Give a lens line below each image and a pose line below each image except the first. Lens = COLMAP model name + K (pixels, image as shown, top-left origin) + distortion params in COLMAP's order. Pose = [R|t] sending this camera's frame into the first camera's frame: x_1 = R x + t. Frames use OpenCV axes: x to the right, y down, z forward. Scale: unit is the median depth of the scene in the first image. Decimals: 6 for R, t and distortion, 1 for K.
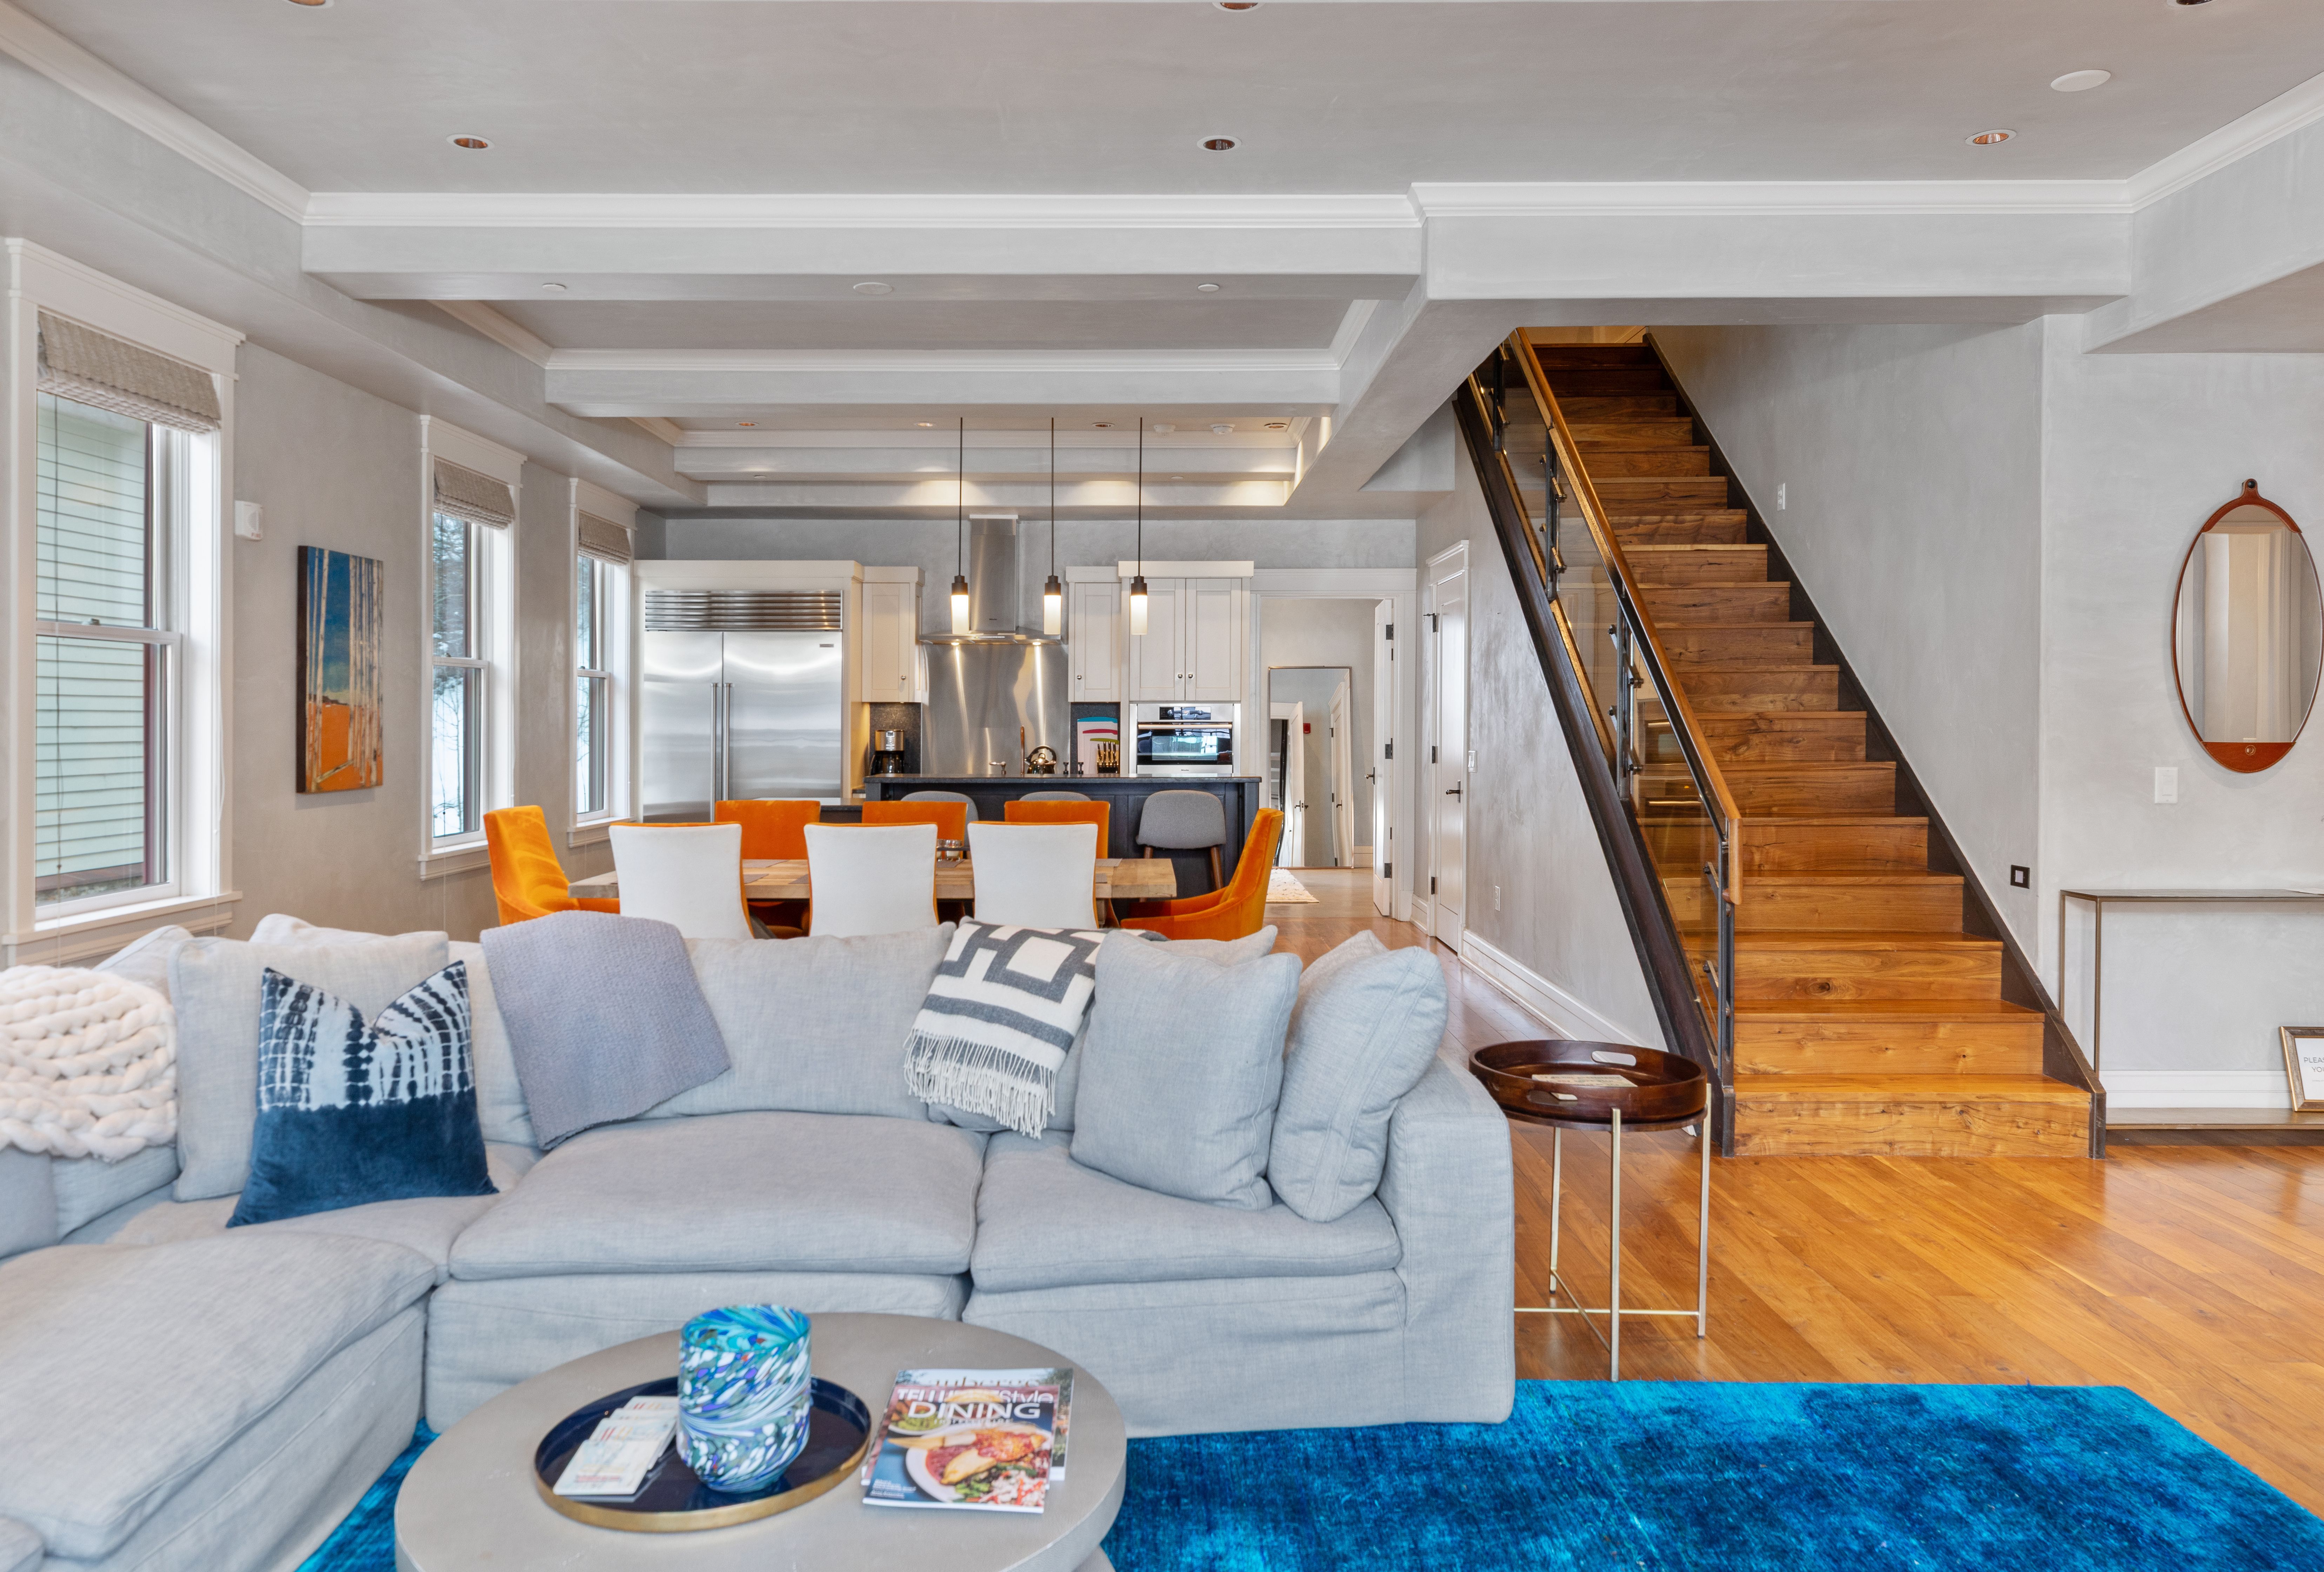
lens RADIAL K [[1602.7, 0, 1135.6], [0, 1602.7, 788.0], [0, 0, 1]] dist [0.008433, 0.000241]
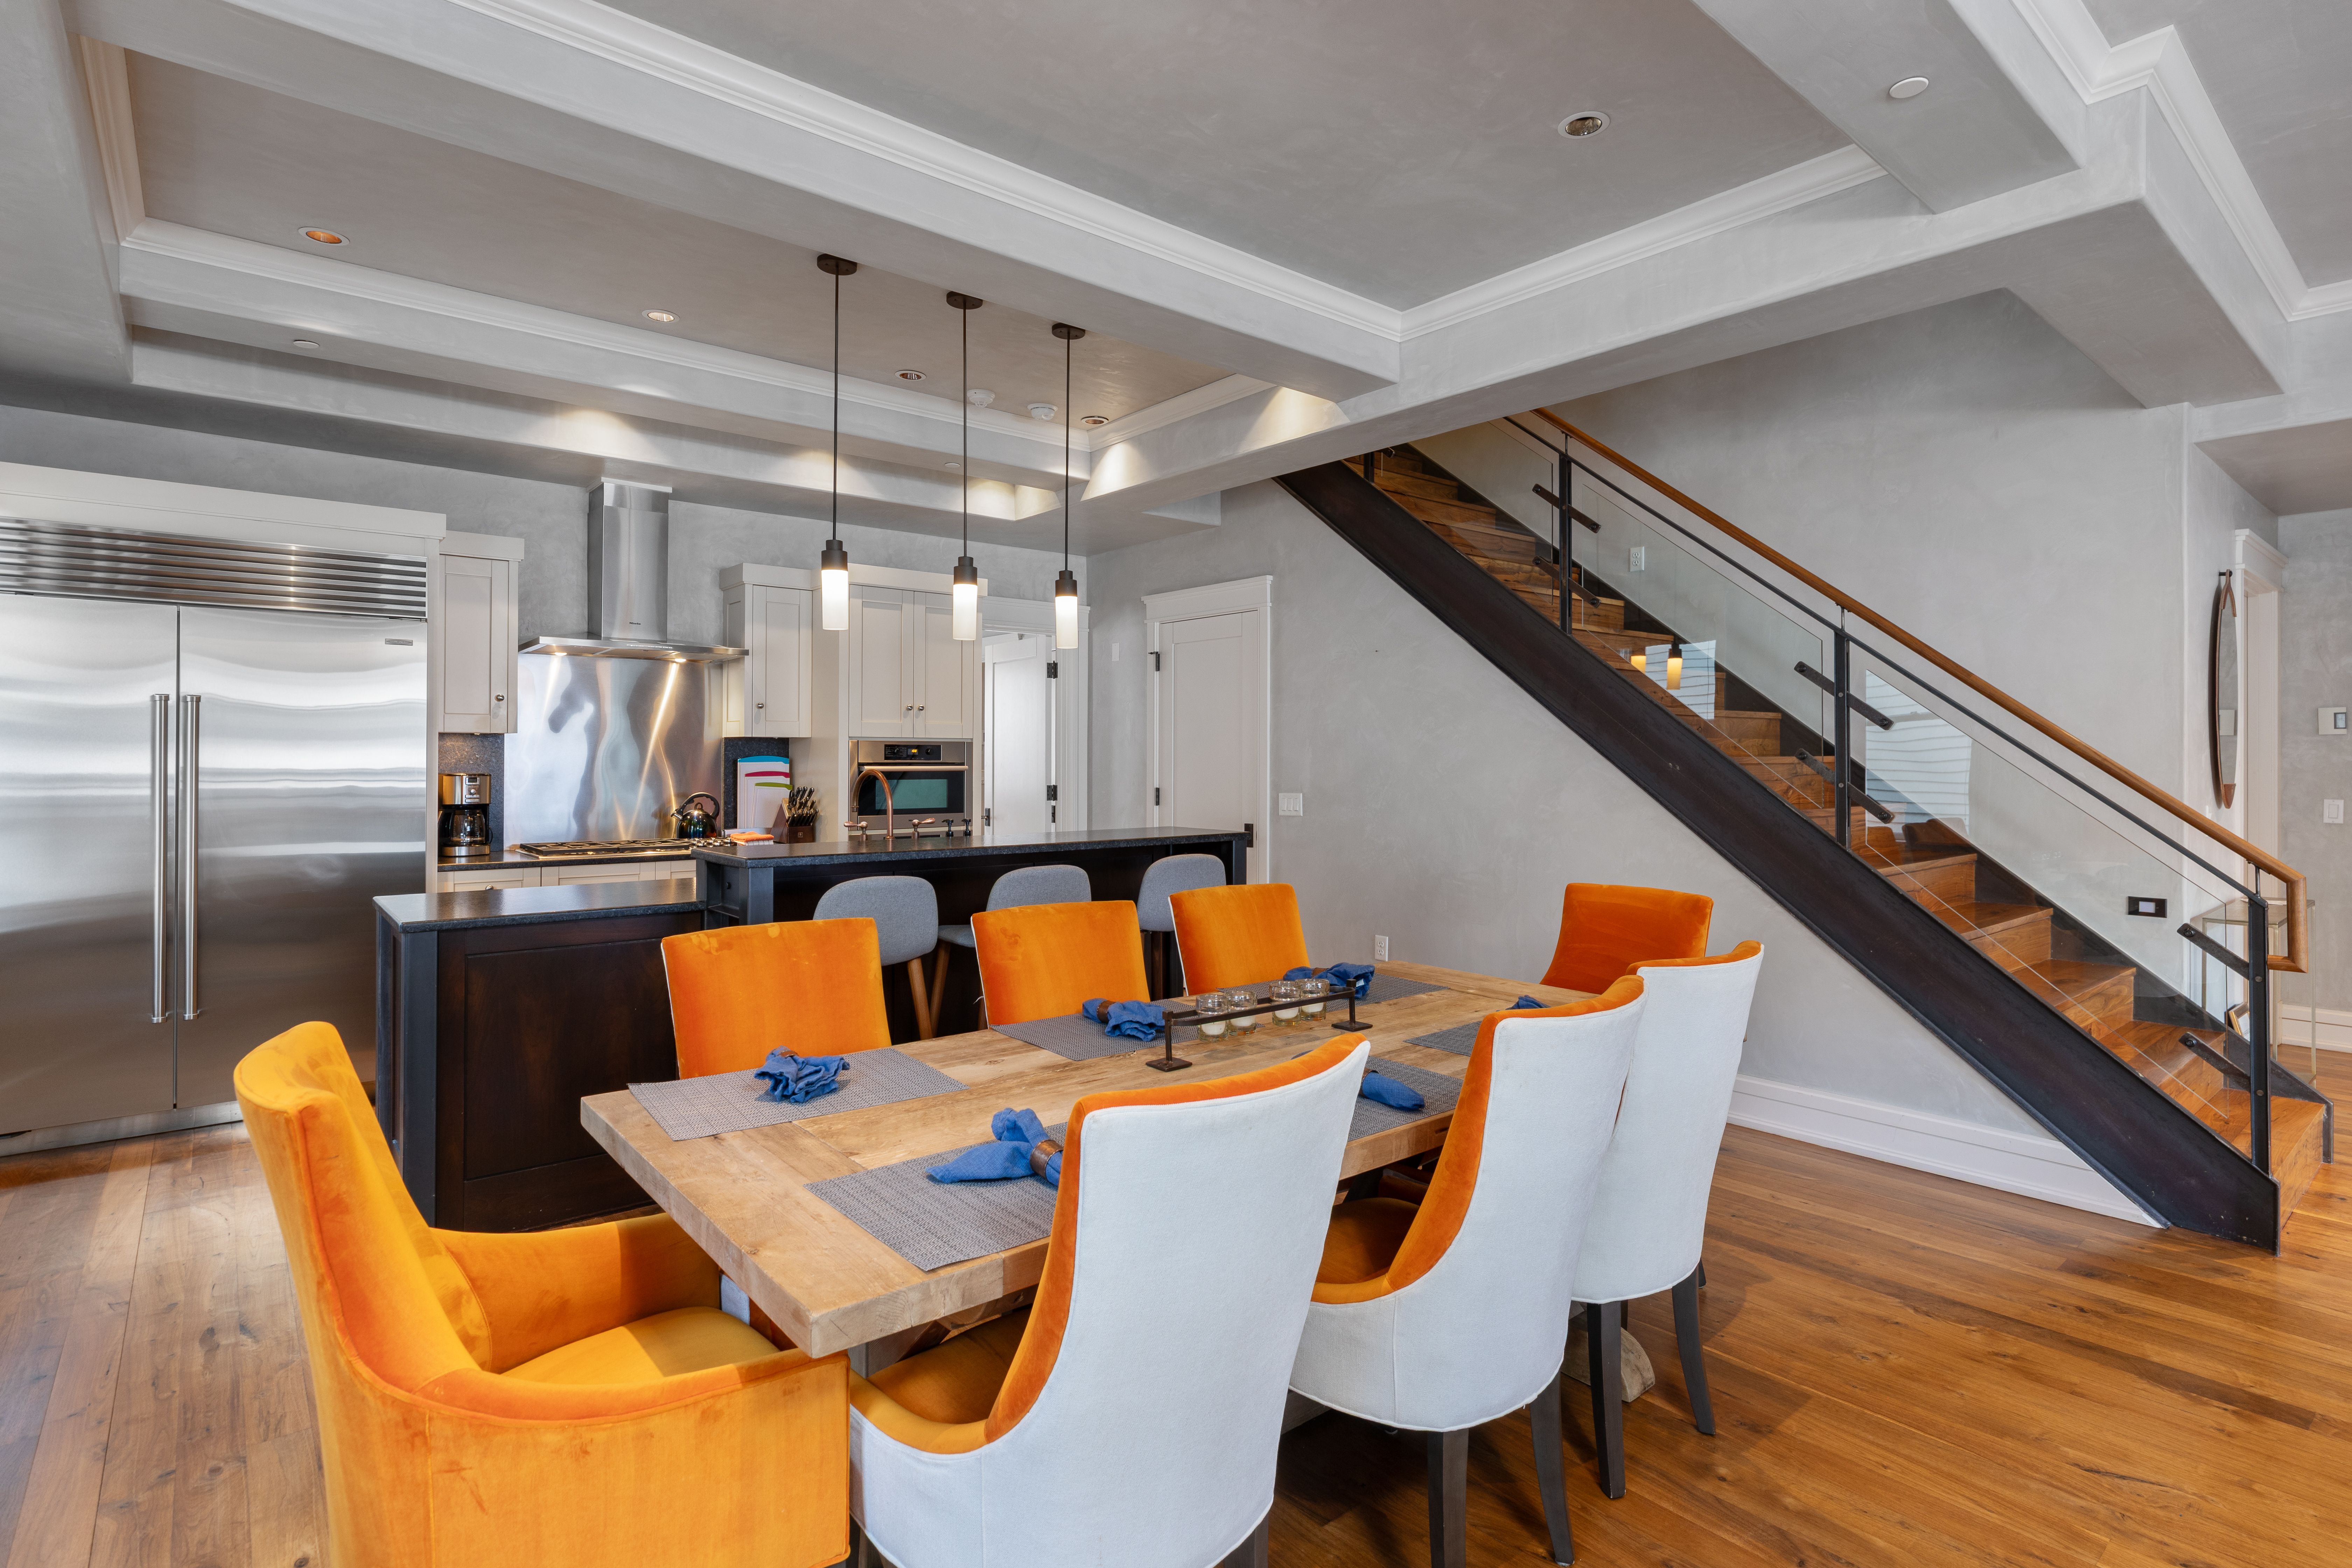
lens RADIAL K [[1171.0, 0, 1201.7], [0, 1171.0, 767.8], [0, 0, 1]] dist [-0.006270, 0.002085]
pose [[0.756455, -0.002235, 0.654042, -0.307100], [0.024977, 0.999363, -0.025474, -0.023325], [-0.653568, 0.035606, 0.756029, 0.533446]]
